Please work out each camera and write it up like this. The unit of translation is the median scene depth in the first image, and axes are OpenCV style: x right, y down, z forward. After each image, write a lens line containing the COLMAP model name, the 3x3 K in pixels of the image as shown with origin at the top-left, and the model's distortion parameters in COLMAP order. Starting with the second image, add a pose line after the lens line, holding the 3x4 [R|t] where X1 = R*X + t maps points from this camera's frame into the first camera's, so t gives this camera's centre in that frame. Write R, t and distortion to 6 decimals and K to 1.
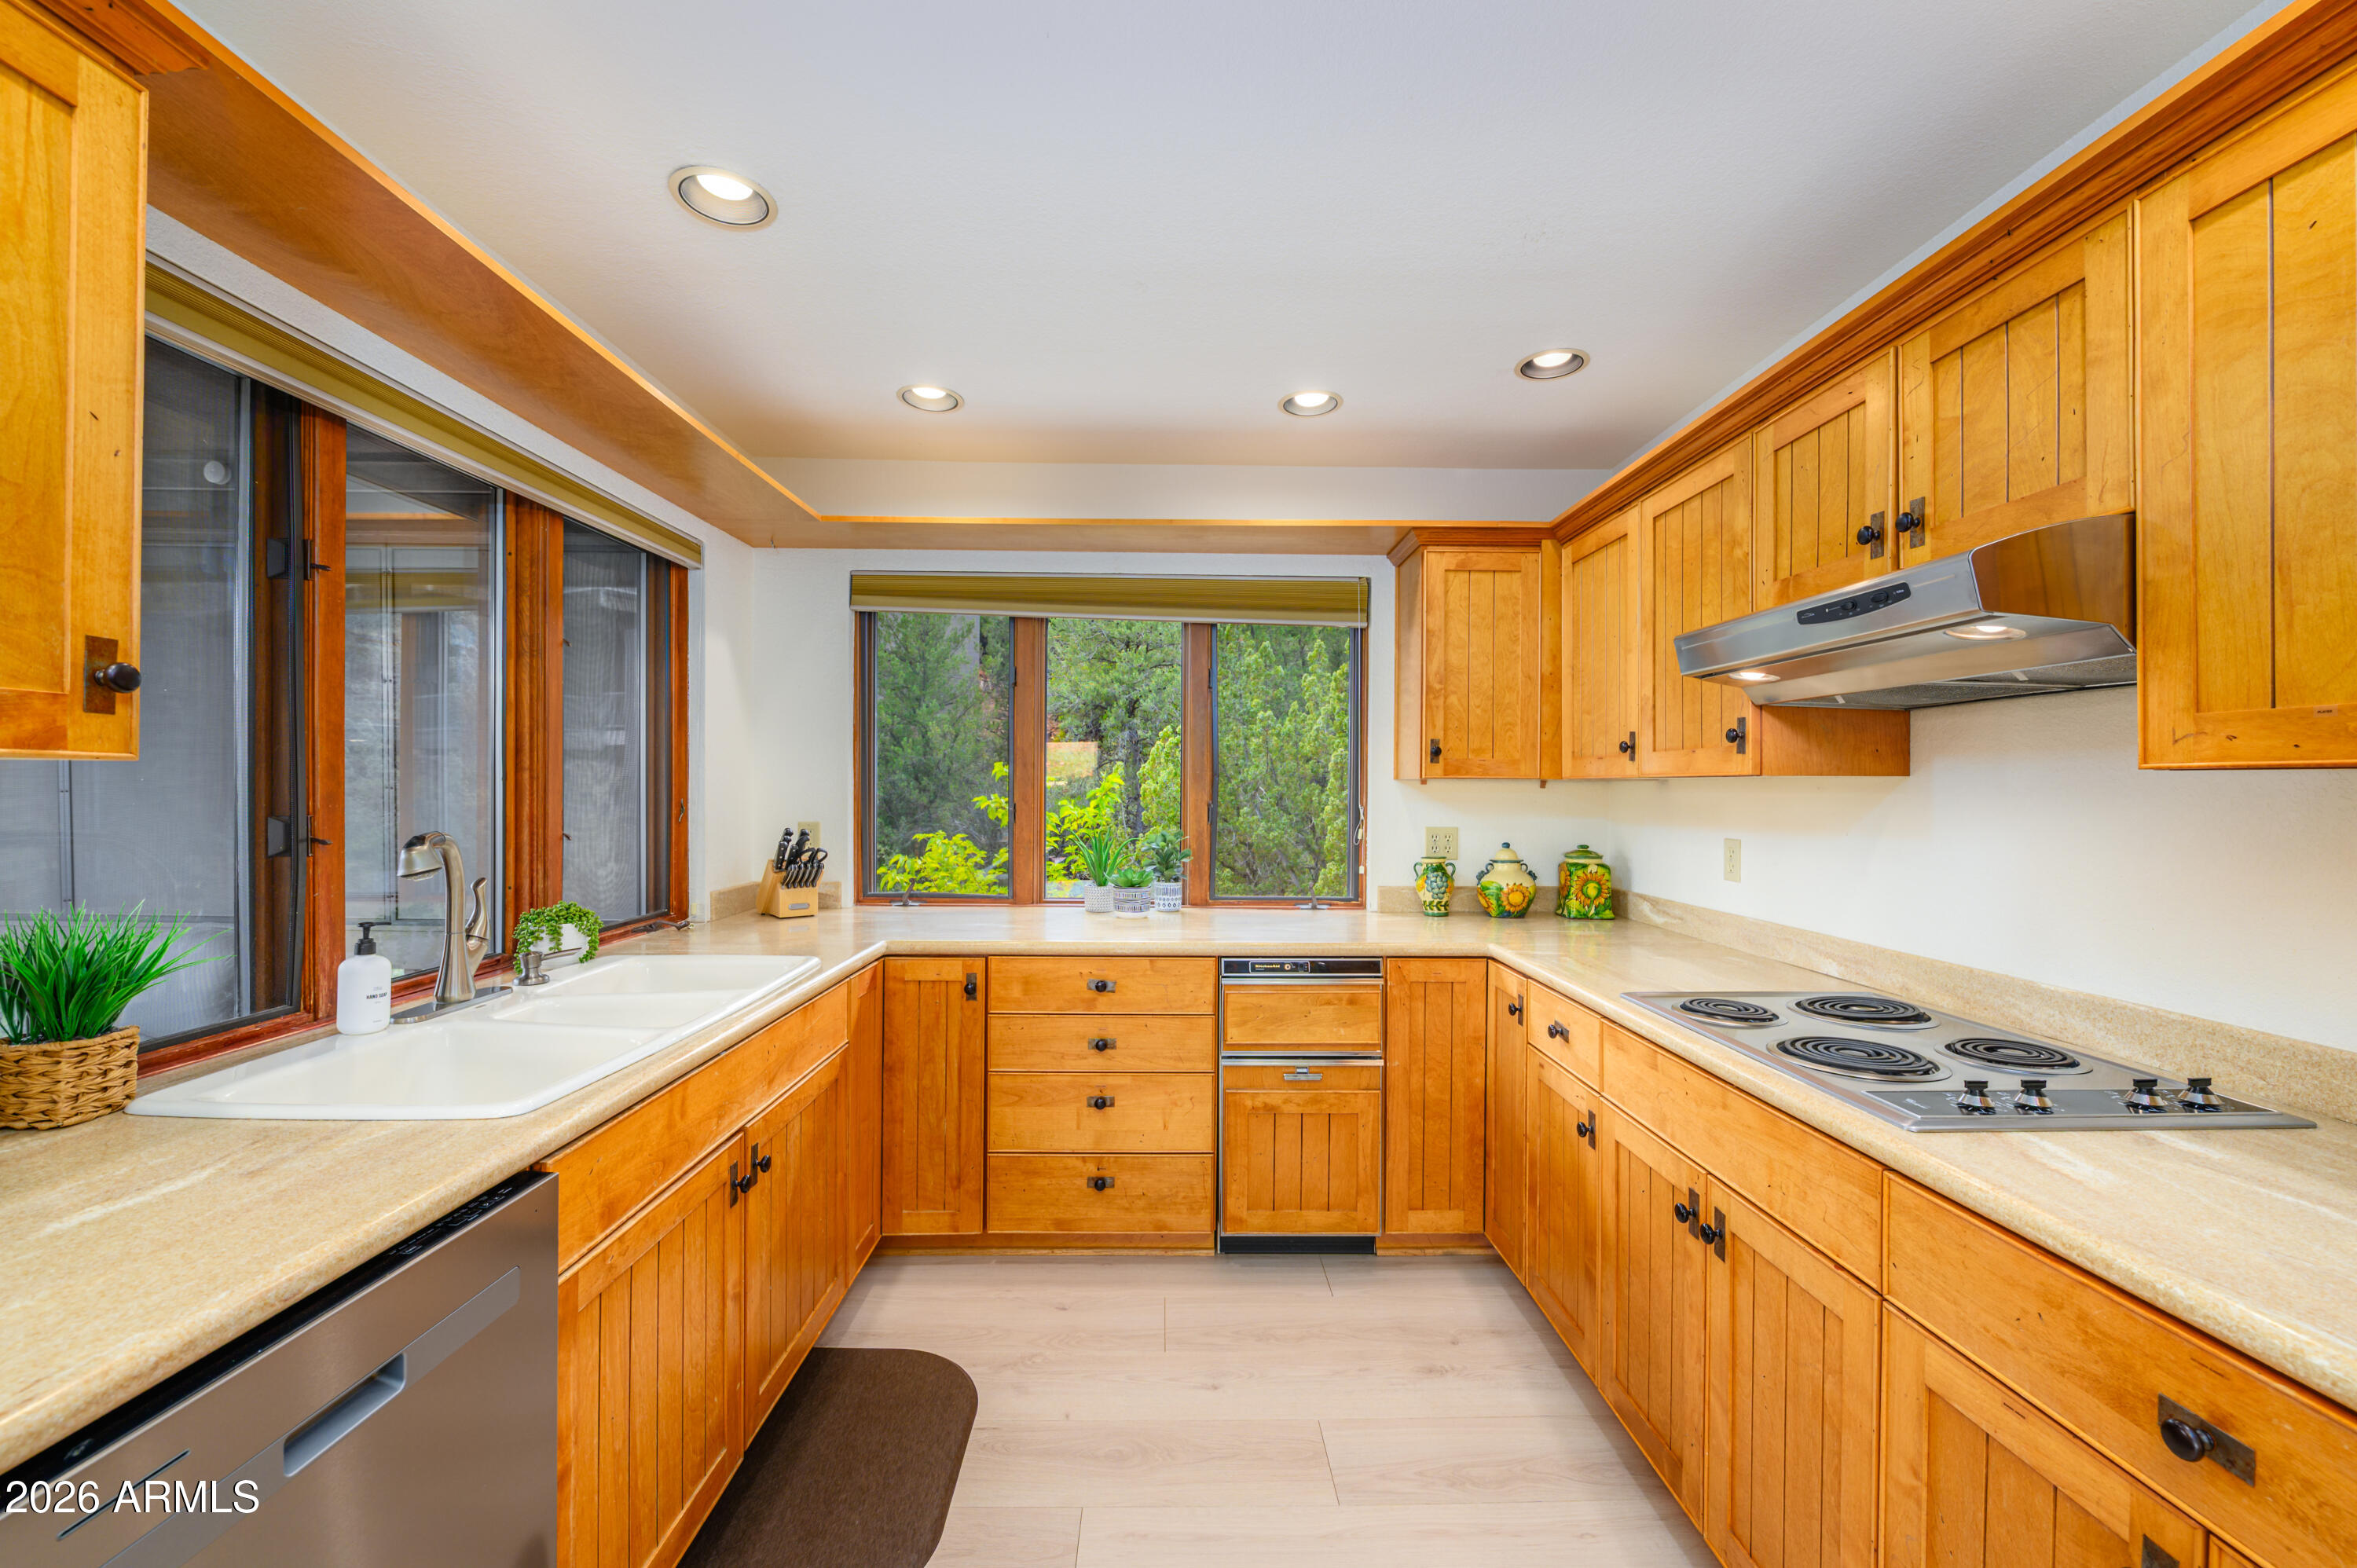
lens RADIAL K [[946.9, 0, 1162.3], [0, 946.9, 791.5], [0, 0, 1]] dist [-0.002362, -0.000236]
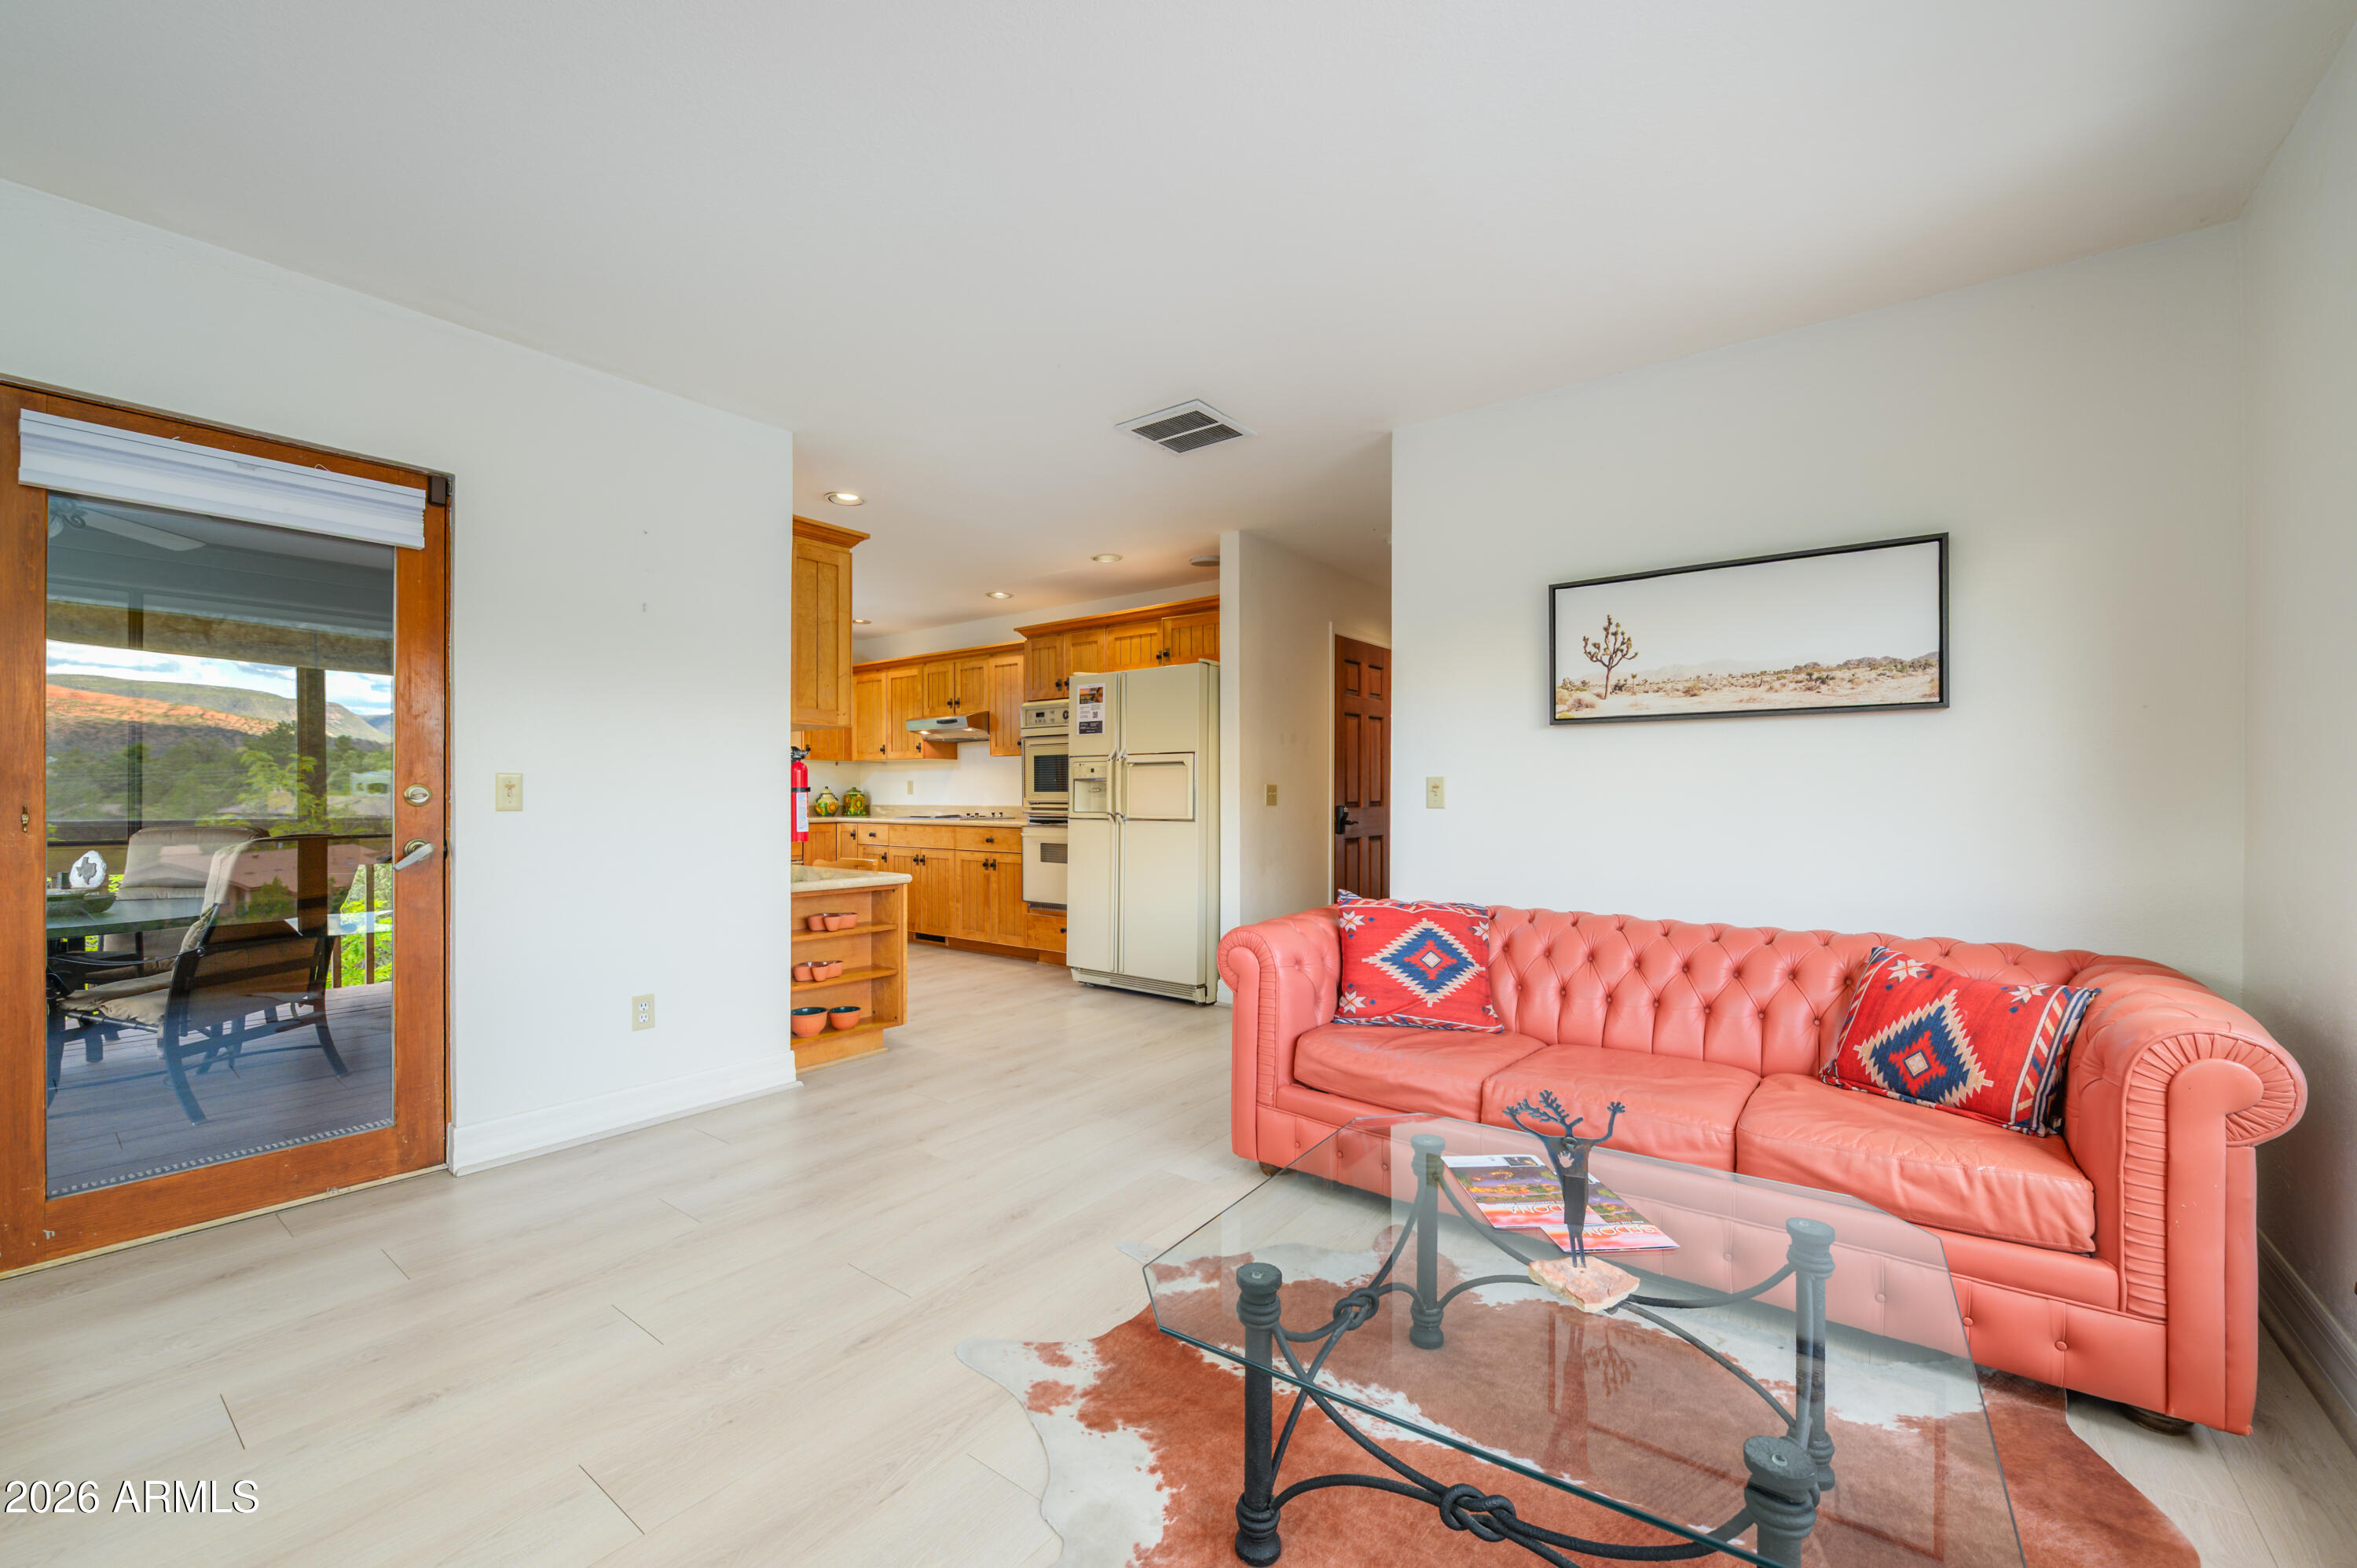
lens RADIAL K [[946.9, 0, 1195.1], [0, 946.9, 795.5], [0, 0, 1]] dist [-0.002362, -0.000236]
pose [[0.604330, -0.006154, 0.796711, -1.259144], [0.007793, 0.999968, 0.001813, 0.097156], [-0.796696, 0.005113, 0.604358, -1.561012]]
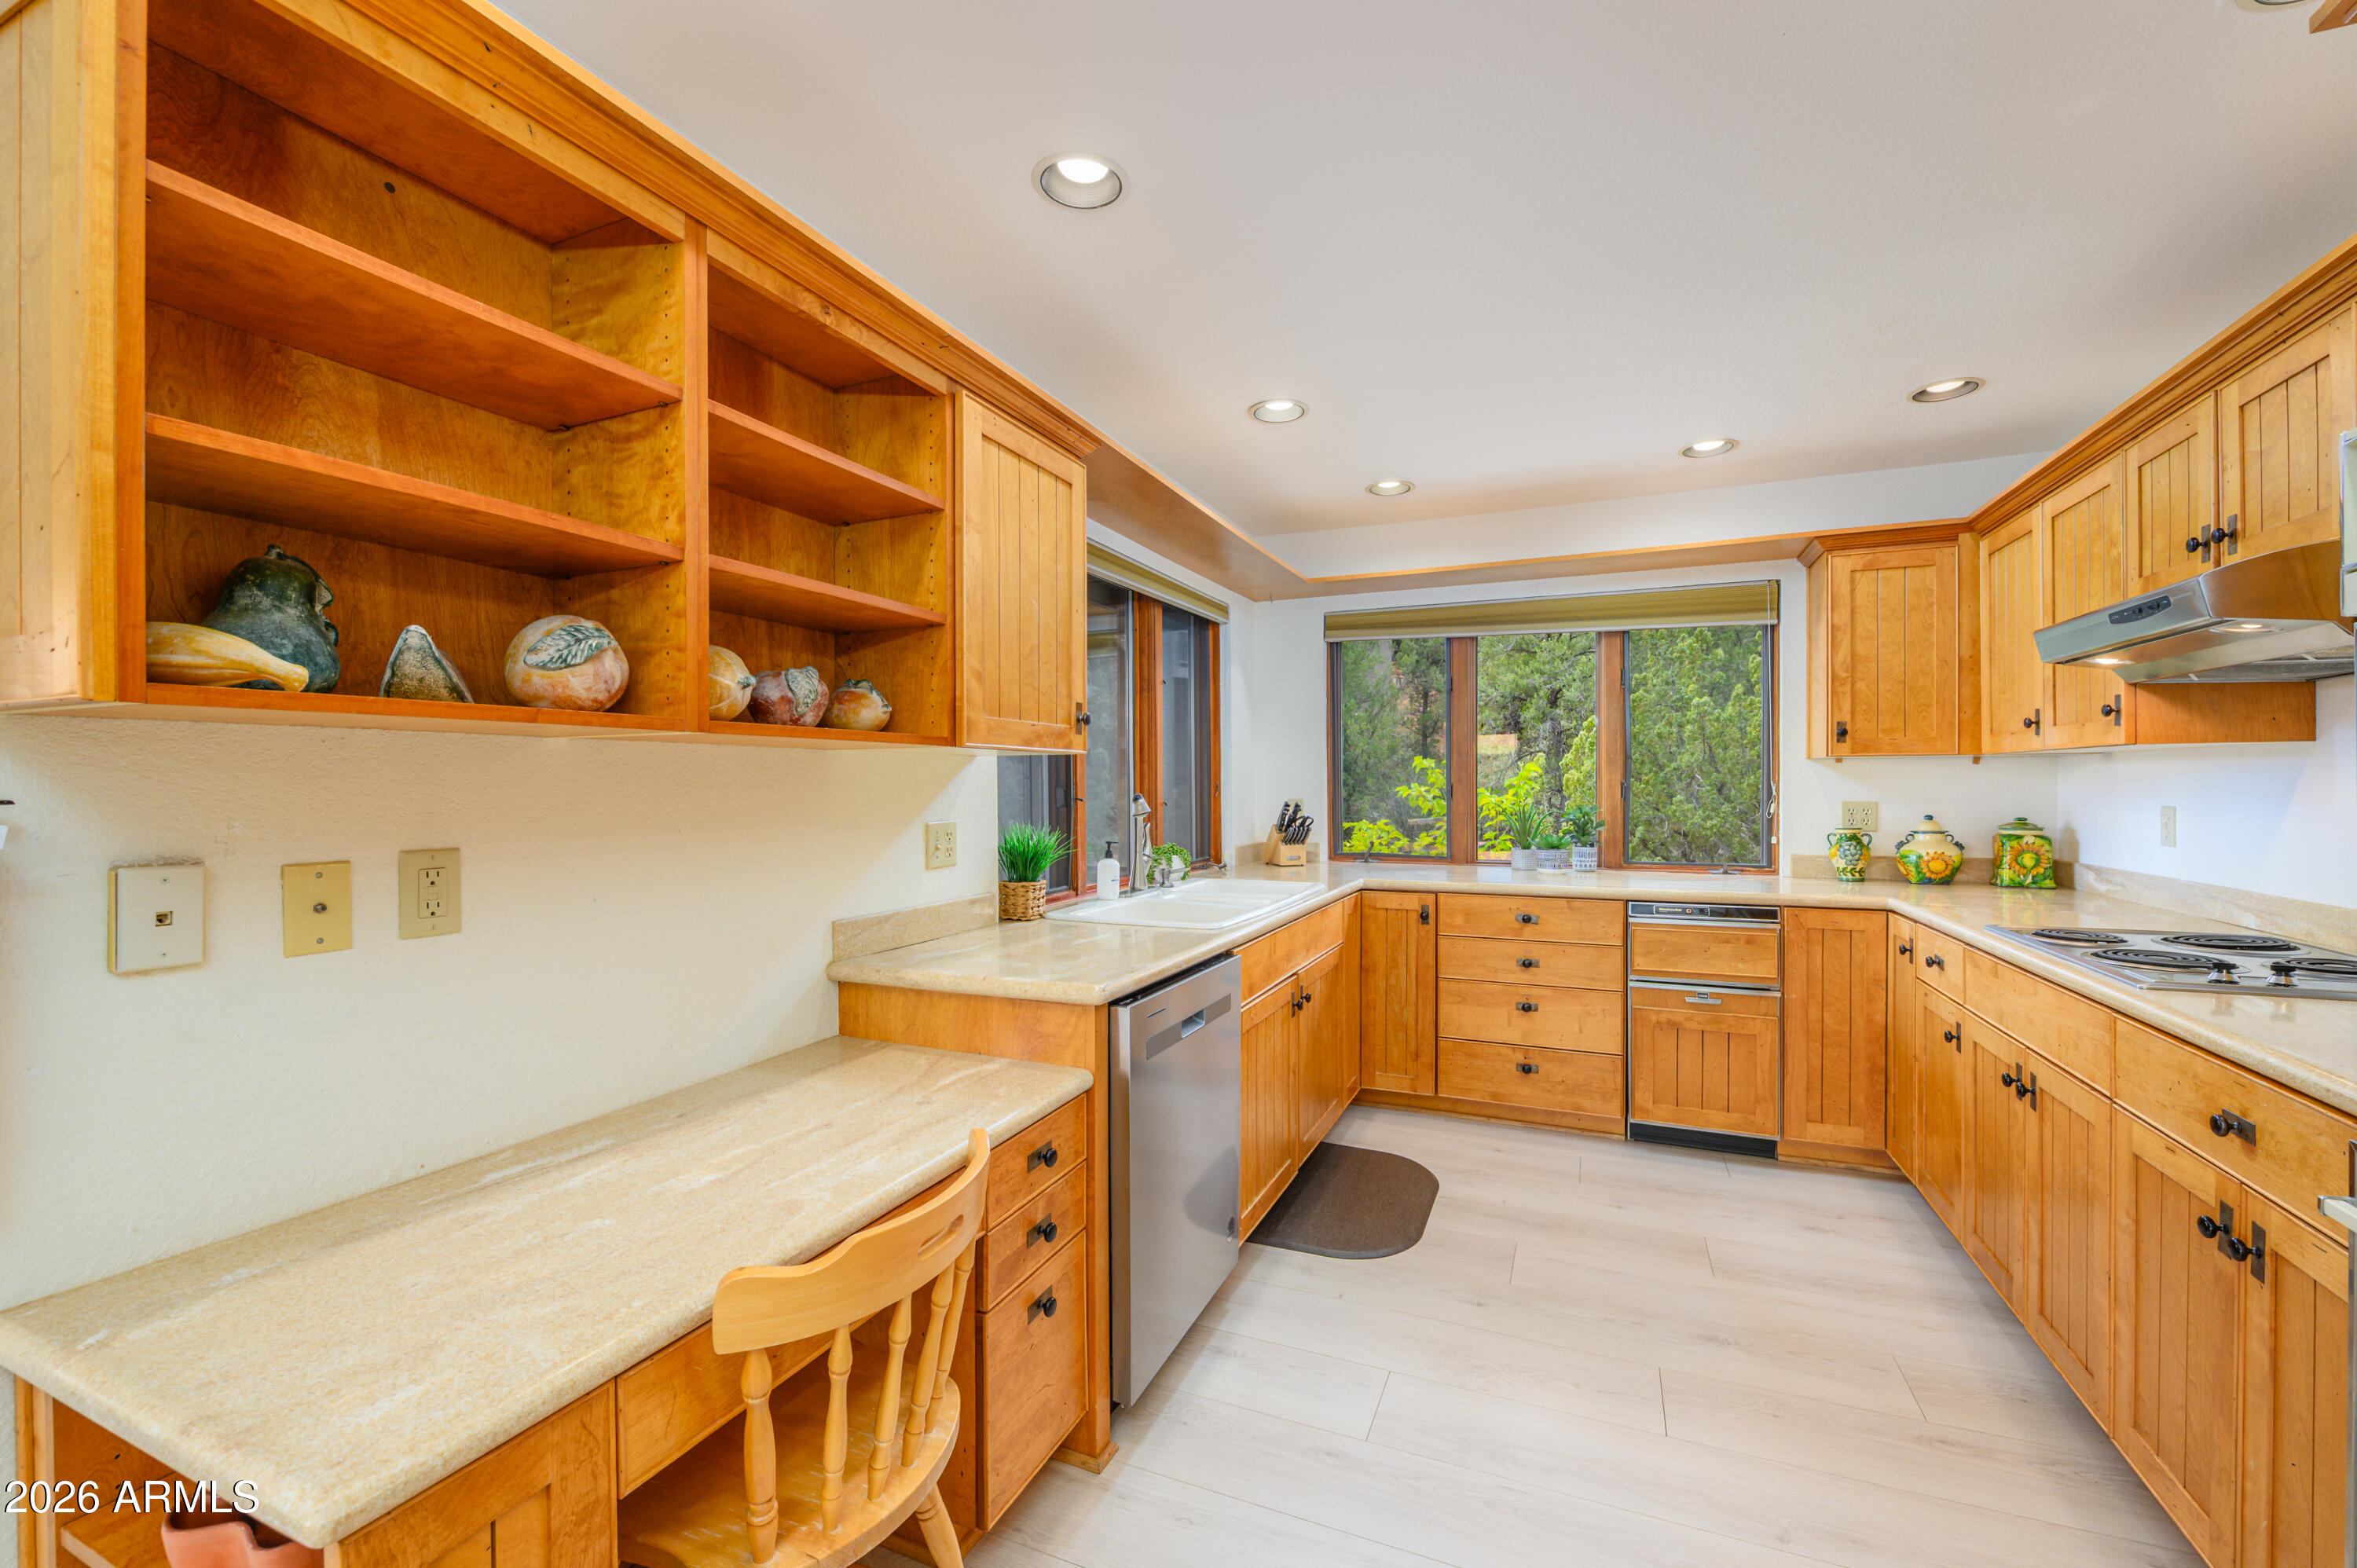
lens RADIAL K [[946.9, 0, 1153.6], [0, 946.9, 789.0], [0, 0, 1]] dist [-0.002362, -0.000236]
pose [[0.907254, -0.007303, -0.420519, 0.019829], [0.007748, 0.999970, -0.000651, 0.021961], [0.420511, -0.002667, 0.907284, -0.410974]]
